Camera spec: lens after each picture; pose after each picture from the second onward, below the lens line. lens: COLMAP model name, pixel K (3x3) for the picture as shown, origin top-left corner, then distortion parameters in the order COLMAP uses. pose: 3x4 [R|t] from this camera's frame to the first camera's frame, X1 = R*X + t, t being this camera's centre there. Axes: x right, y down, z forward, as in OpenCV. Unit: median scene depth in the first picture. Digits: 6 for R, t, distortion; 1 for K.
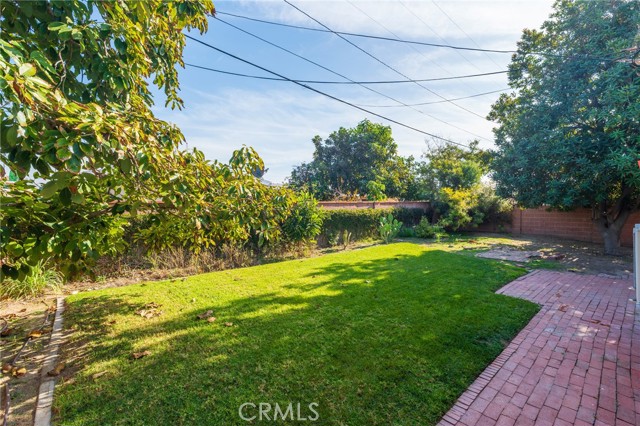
lens RADIAL K [[287.6, 0, 326.2], [0, 287.6, 212.9], [0, 0, 1]] dist [-0.005272, 0.001171]
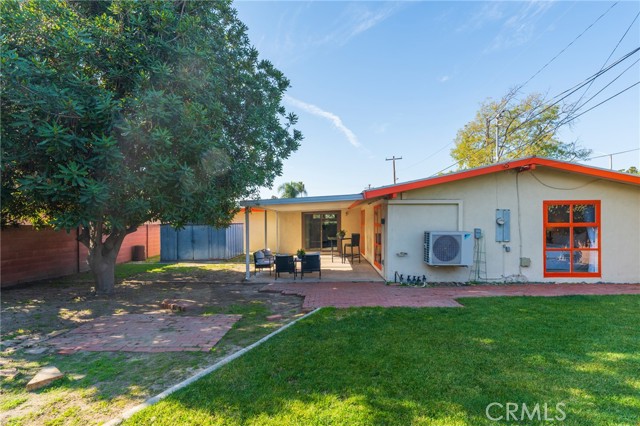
lens RADIAL K [[287.6, 0, 318.5], [0, 287.6, 225.1], [0, 0, 1]] dist [-0.005272, 0.001171]
pose [[-0.711372, 0.006791, 0.702783, 0.088050], [0.028548, 0.999407, 0.019240, -0.014652], [-0.702236, 0.033750, -0.711144, 0.764683]]
